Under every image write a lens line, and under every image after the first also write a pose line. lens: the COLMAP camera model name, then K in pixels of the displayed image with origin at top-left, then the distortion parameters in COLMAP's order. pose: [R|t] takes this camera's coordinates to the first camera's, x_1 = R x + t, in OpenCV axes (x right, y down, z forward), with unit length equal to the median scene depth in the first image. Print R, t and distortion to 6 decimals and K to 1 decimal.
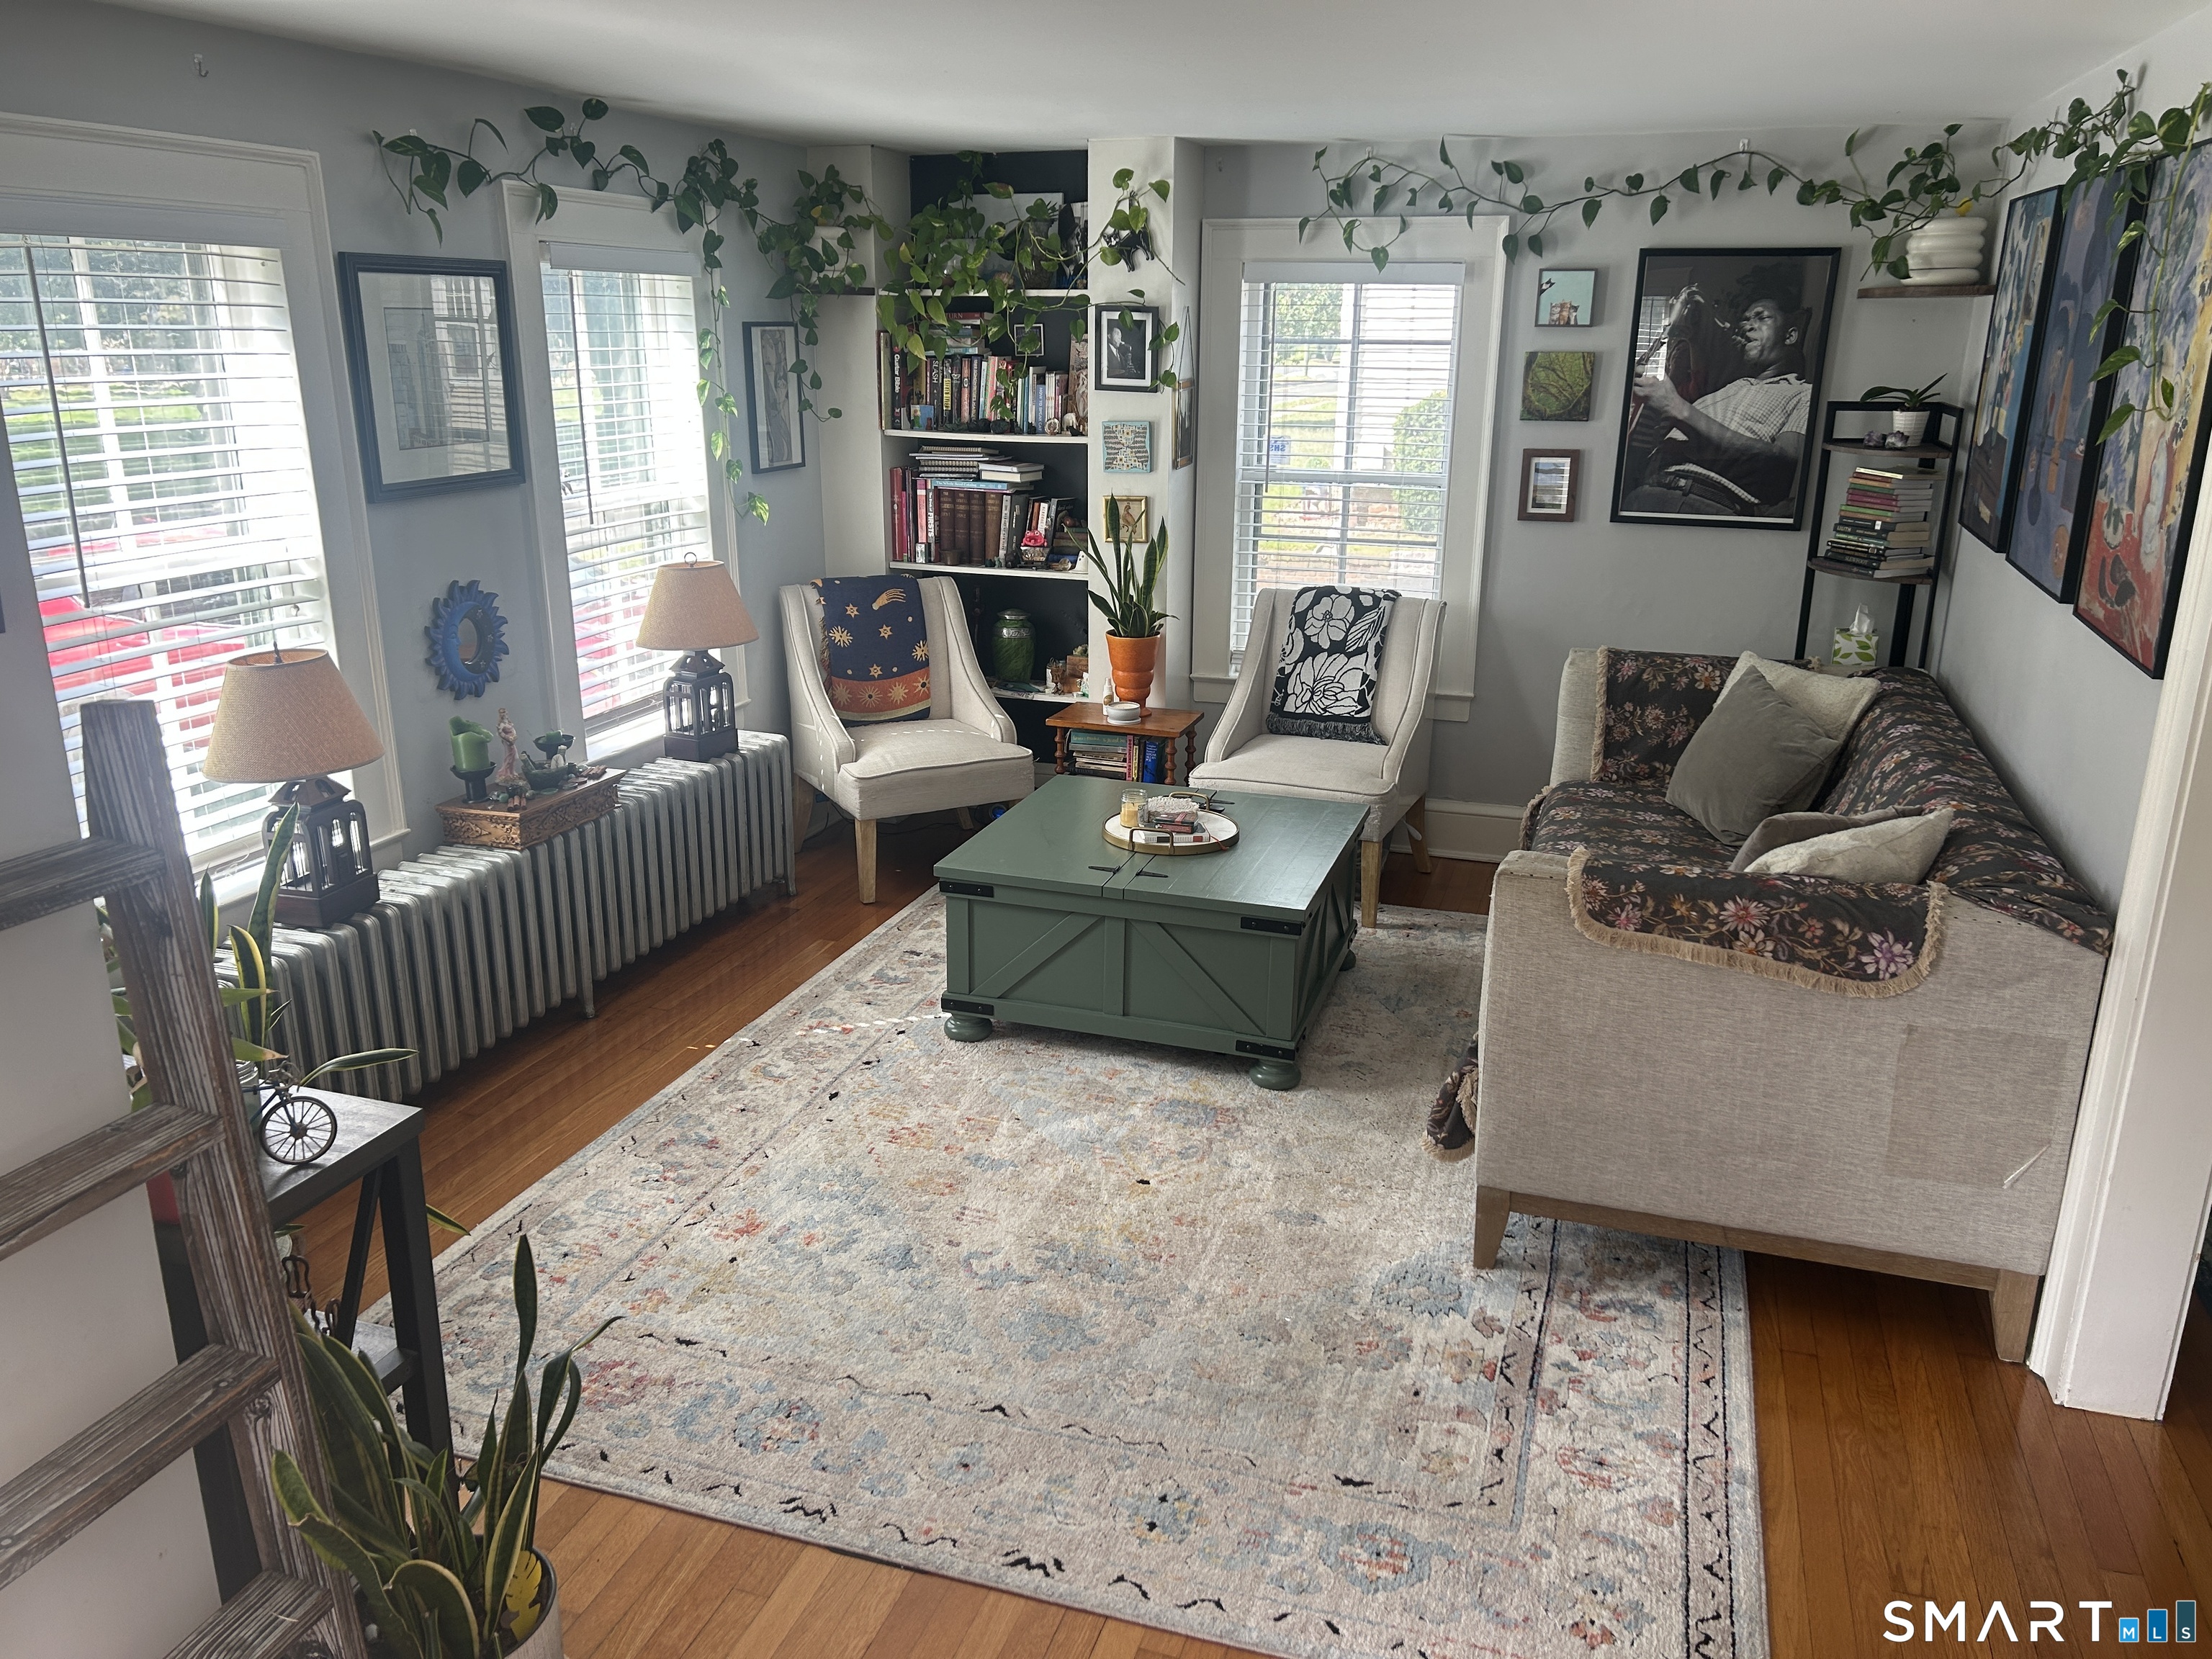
lens RADIAL K [[1631.0, 0, 1103.6], [0, 1631.0, 832.4], [0, 0, 1]] dist [-0.005413, -0.014634]
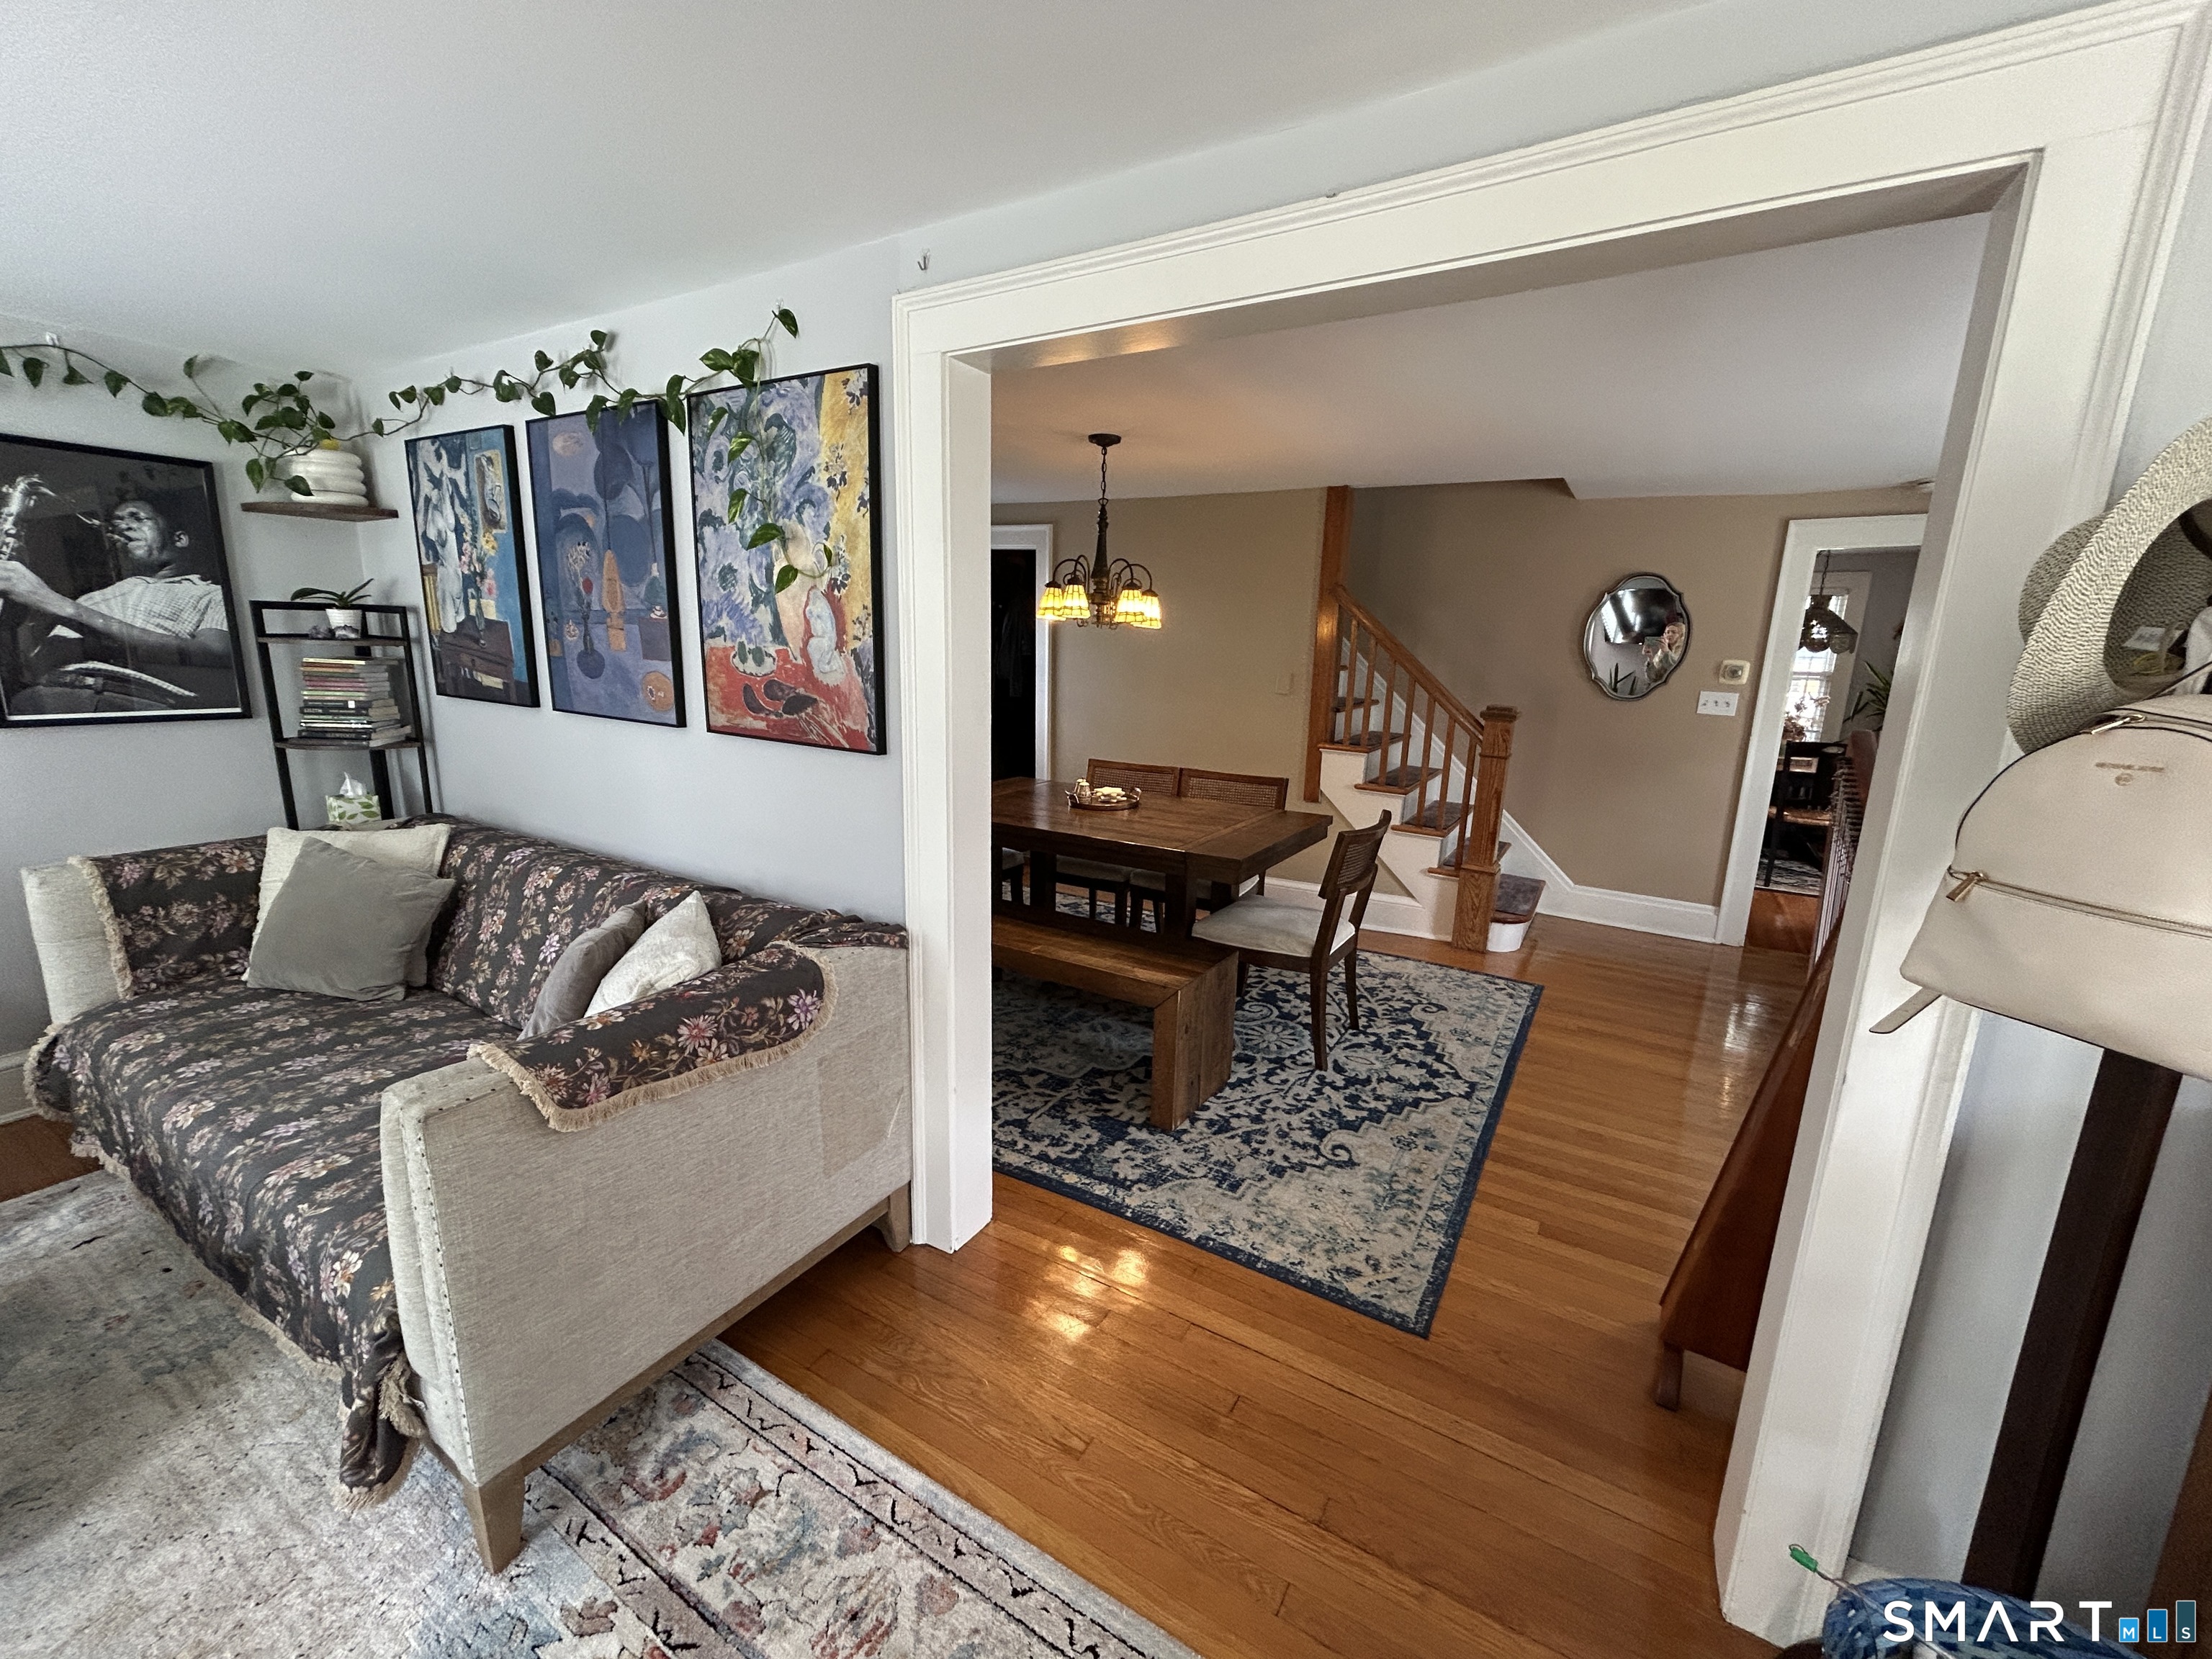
lens RADIAL K [[893.8, 0, 1102.8], [0, 893.8, 823.5], [0, 0, 1]] dist [-0.003076, 0.001678]
pose [[0.221831, -0.196921, 0.954994, -0.040686], [0.264197, 0.954898, 0.135532, -0.051043], [-0.938611, 0.222242, 0.263852, 0.345100]]
